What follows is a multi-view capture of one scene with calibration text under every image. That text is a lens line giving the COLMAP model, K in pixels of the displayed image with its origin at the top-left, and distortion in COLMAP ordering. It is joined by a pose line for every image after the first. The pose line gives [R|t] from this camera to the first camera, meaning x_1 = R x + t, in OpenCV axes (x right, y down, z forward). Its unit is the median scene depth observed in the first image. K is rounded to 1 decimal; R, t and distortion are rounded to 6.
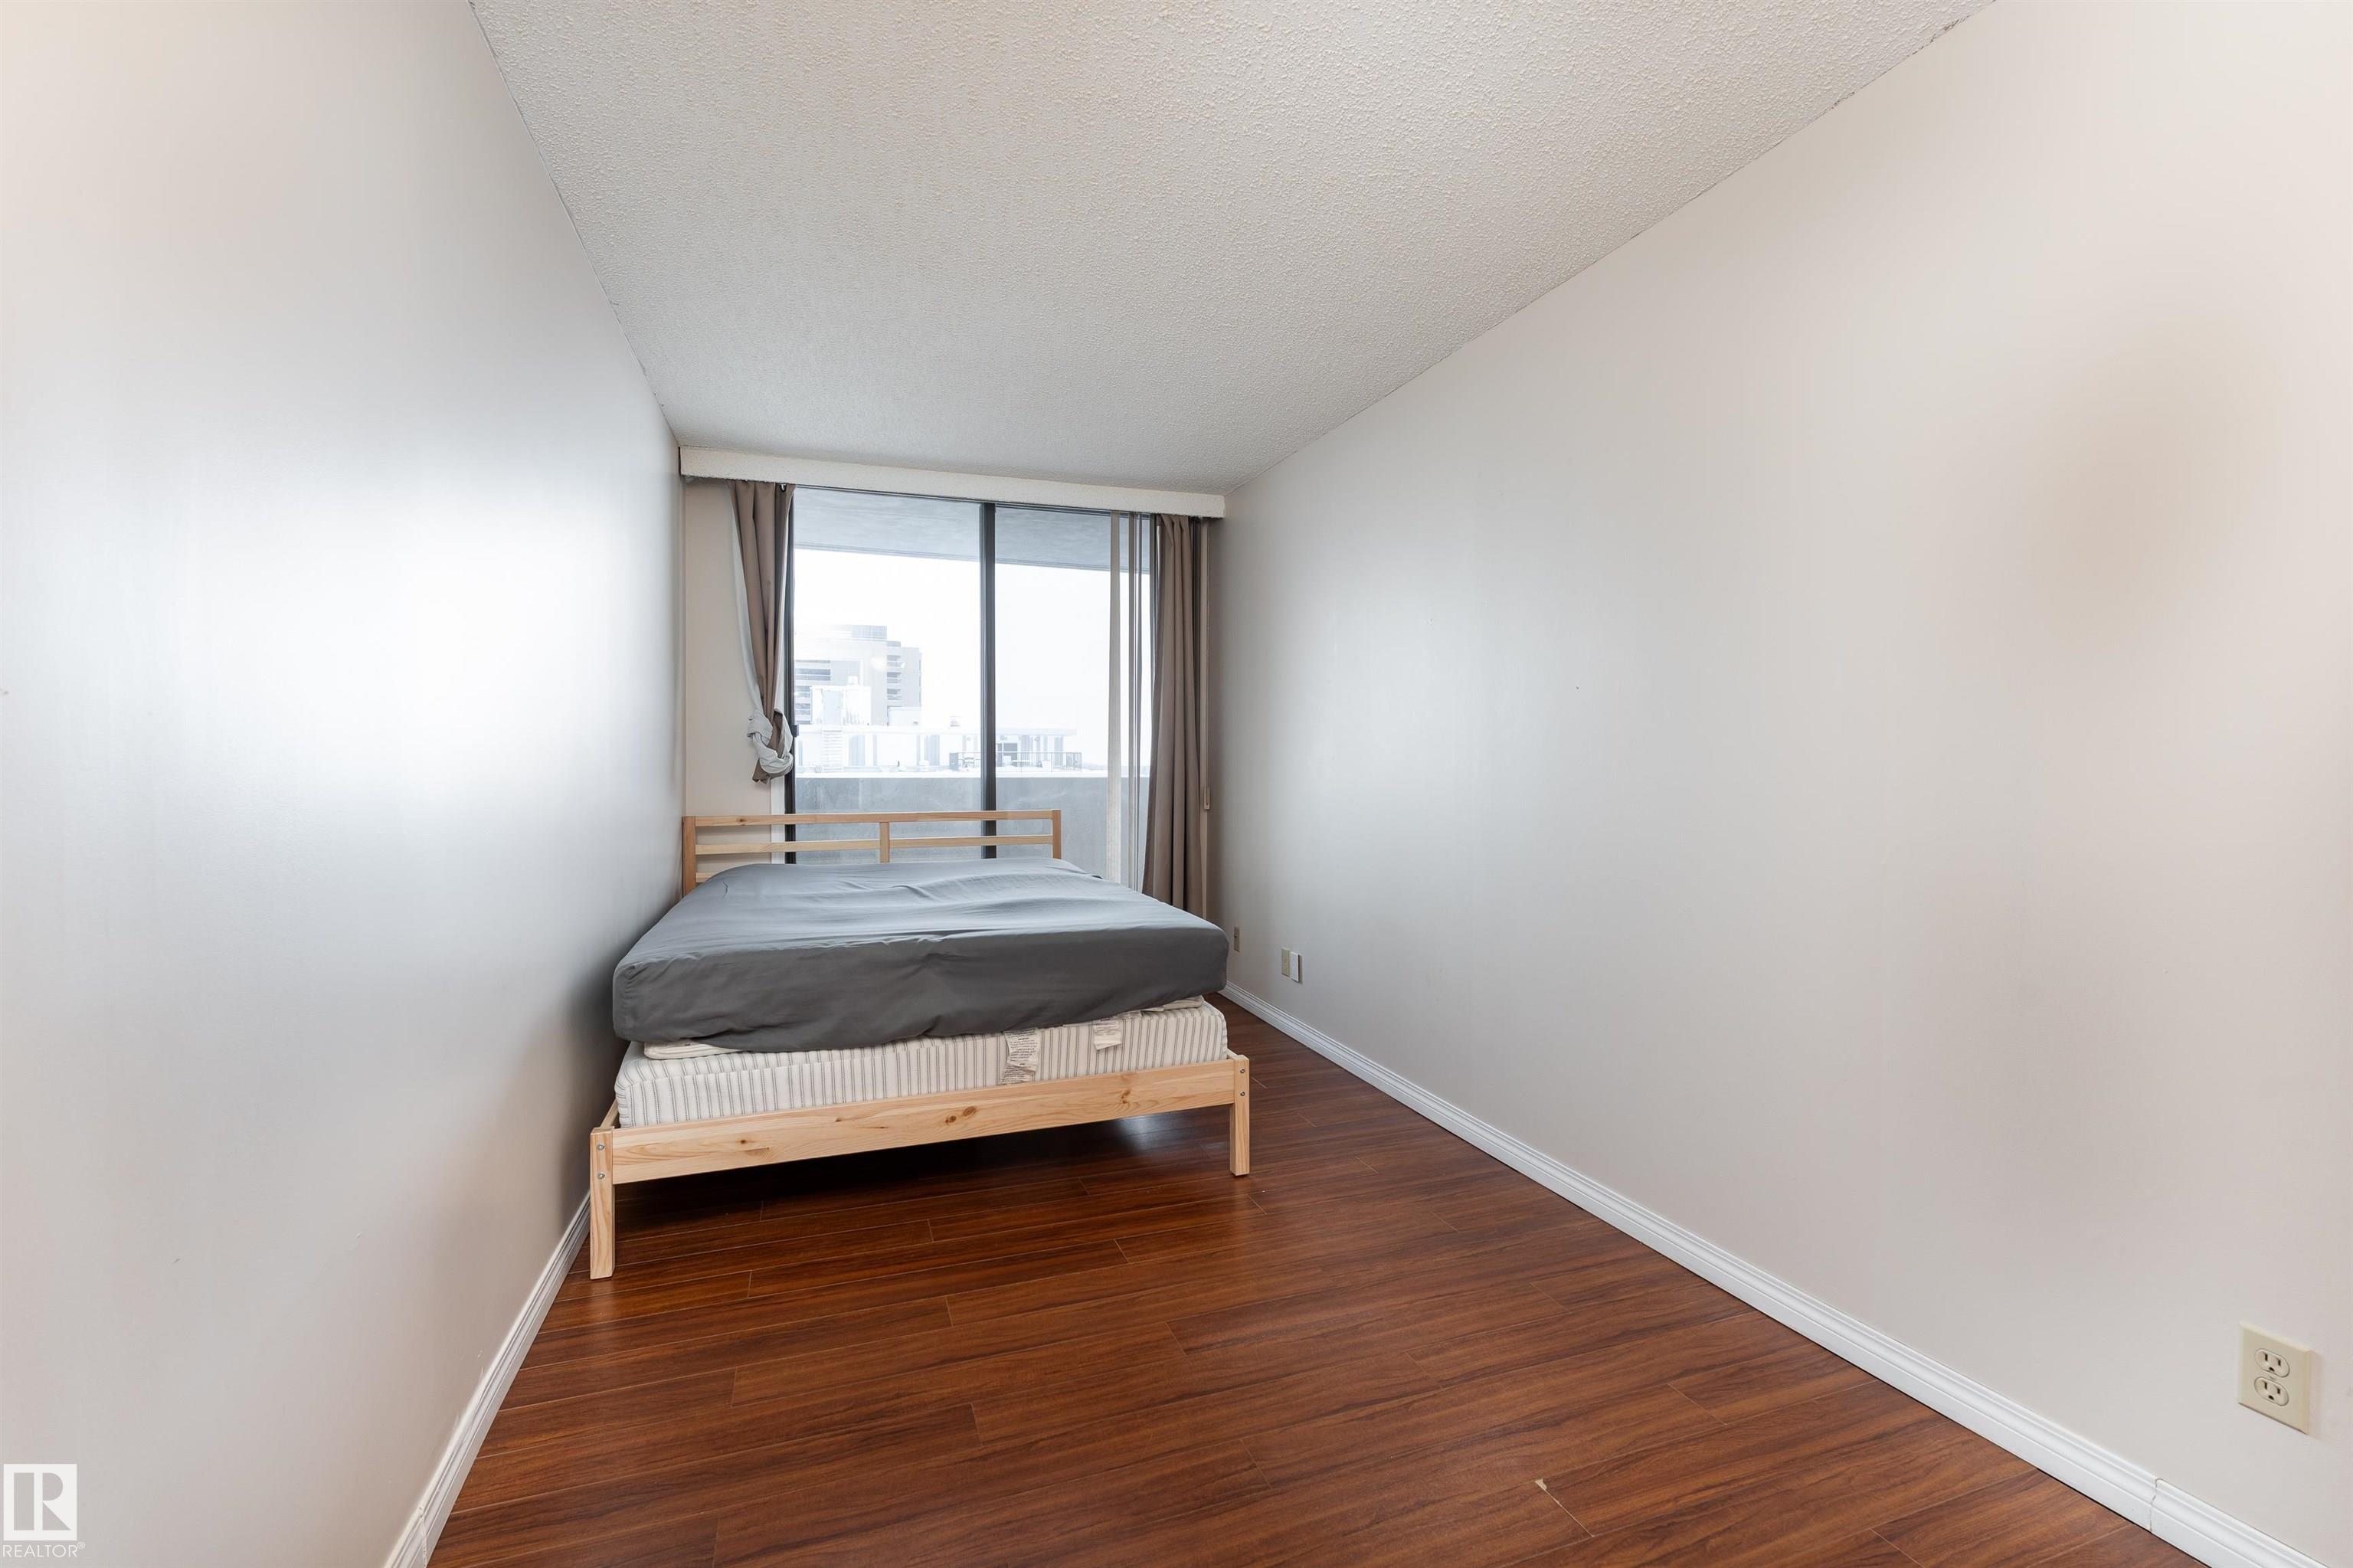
lens RADIAL K [[1030.8, 0, 1167.4], [0, 1030.8, 768.1], [0, 0, 1]] dist [0.000811, -0.000149]
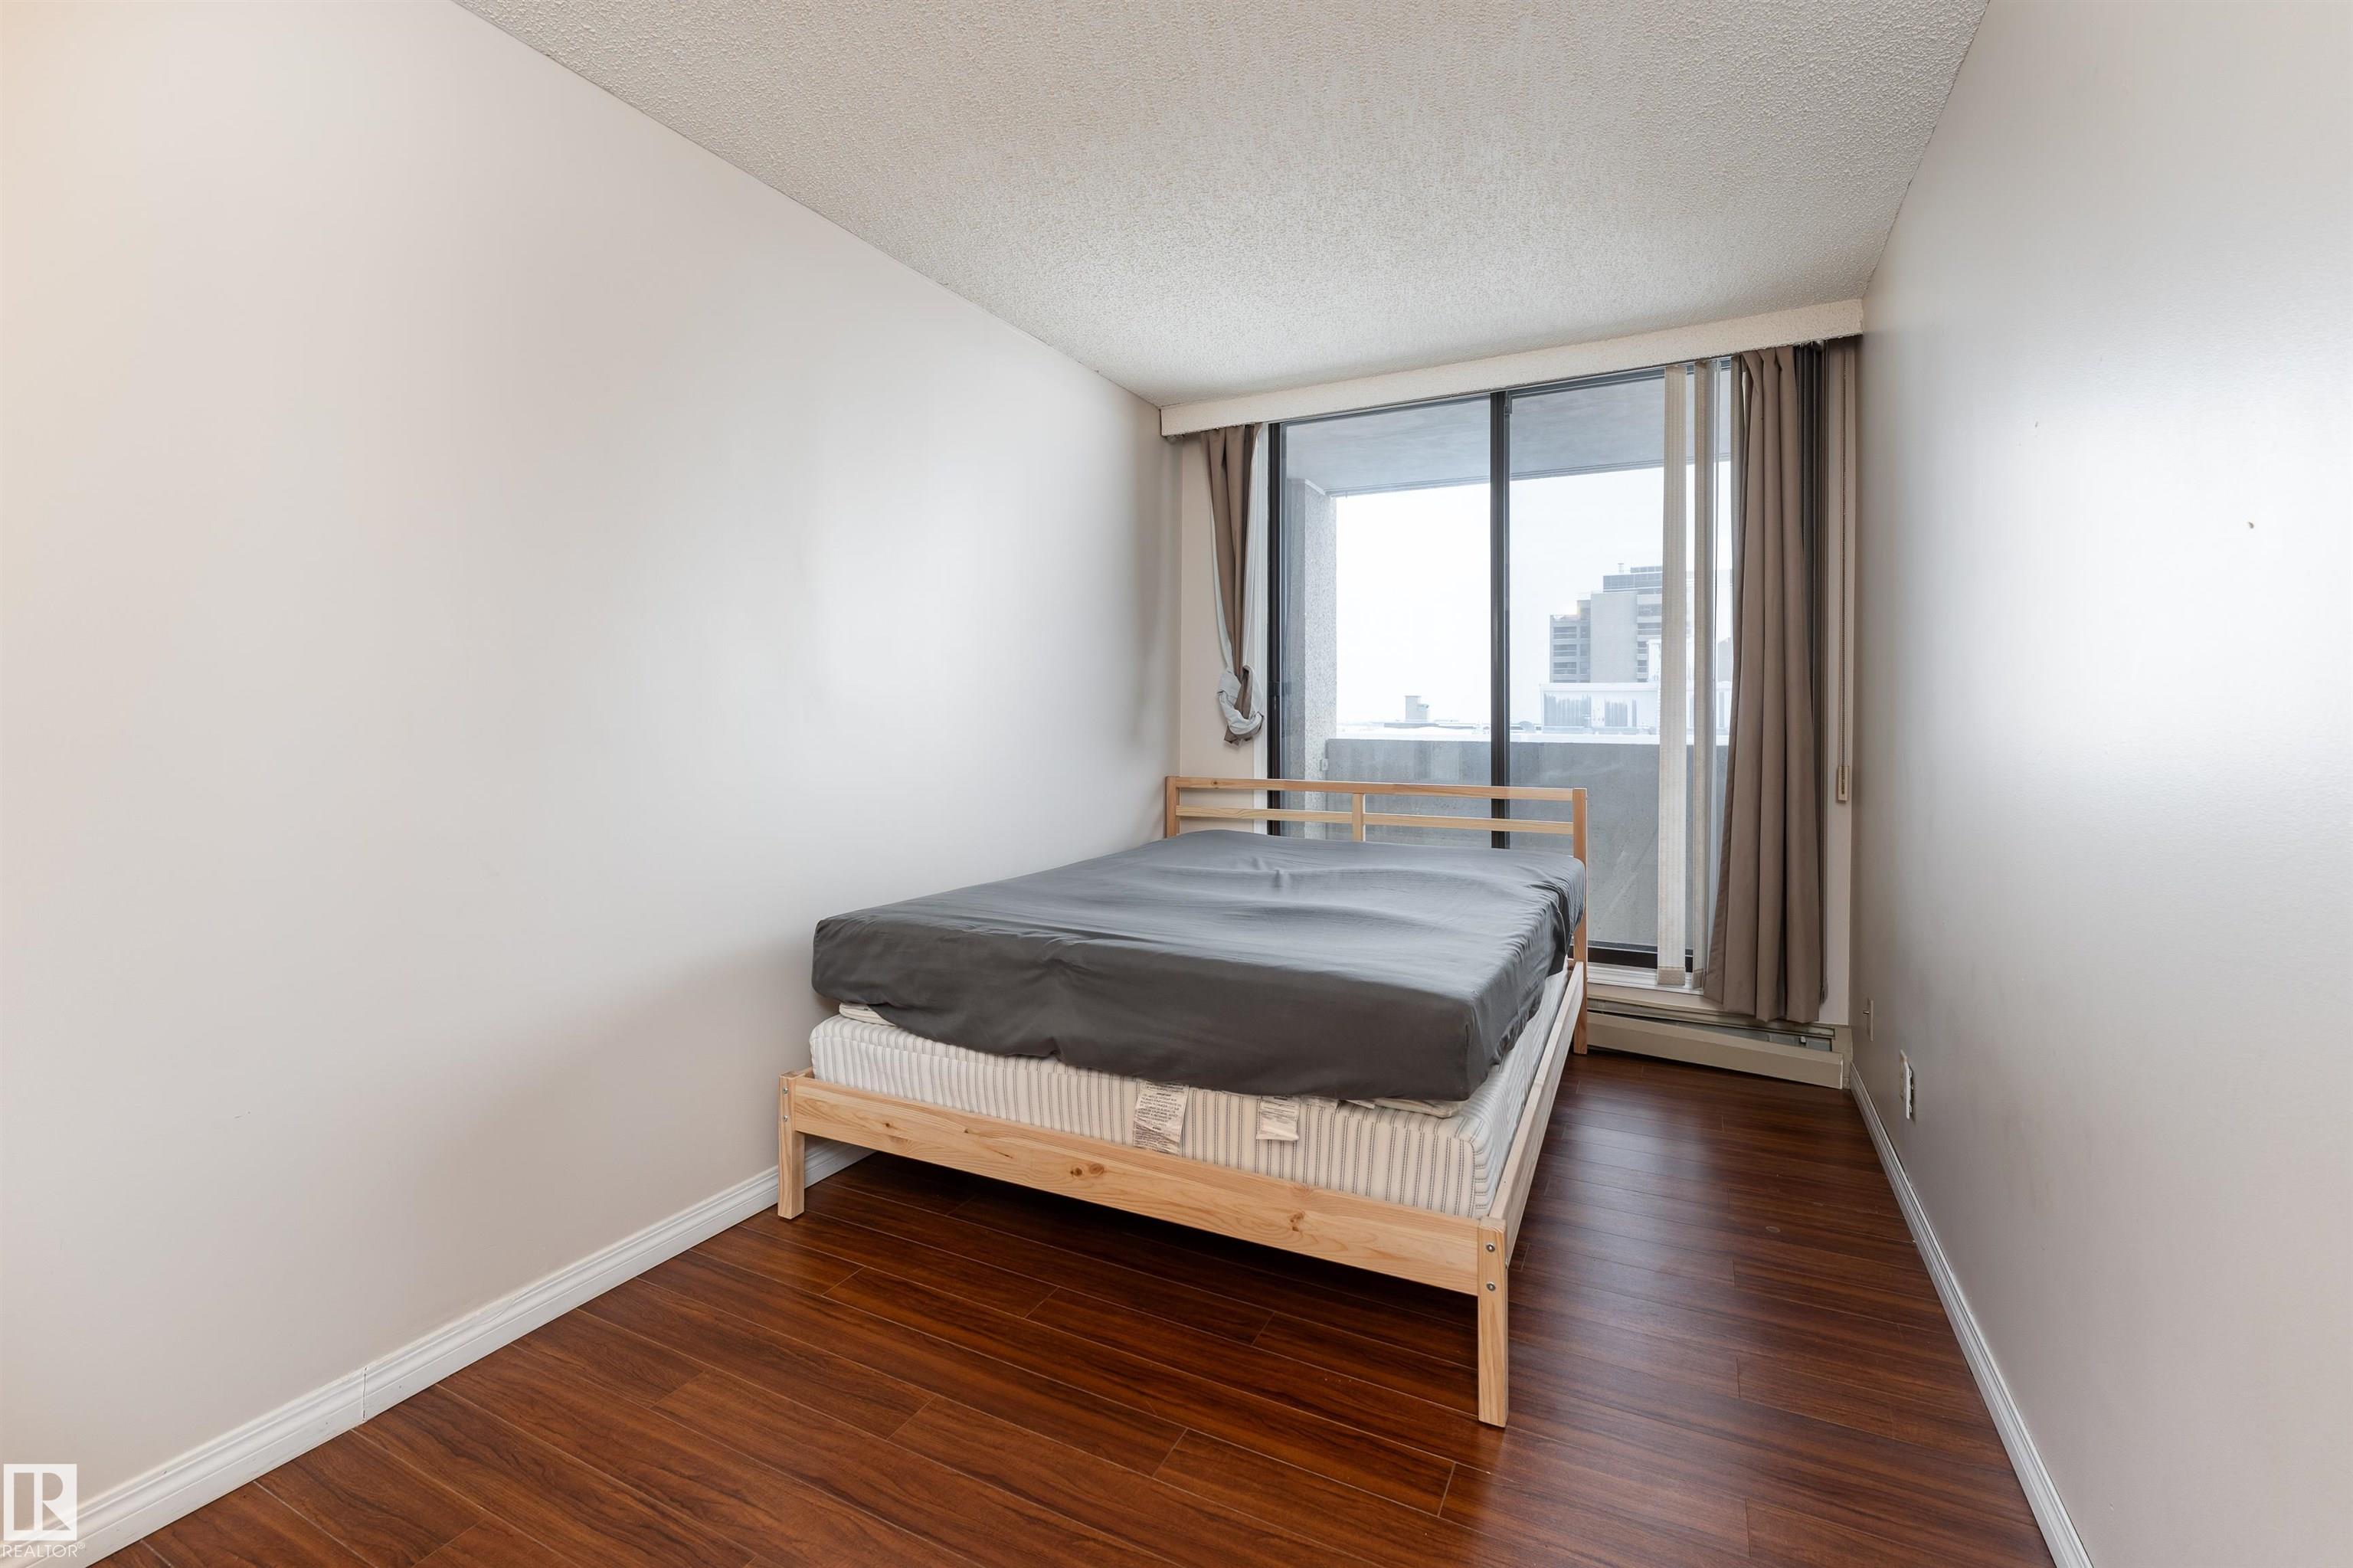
lens RADIAL K [[1036.4, 0, 1171.4], [0, 1036.4, 712.7], [0, 0, 1]] dist [-0.000411, -0.000155]
pose [[0.674919, -0.001780, -0.737890, 0.411603], [-0.009716, 0.999889, -0.011299, -0.005166], [0.737828, 0.014795, 0.674827, 0.486611]]
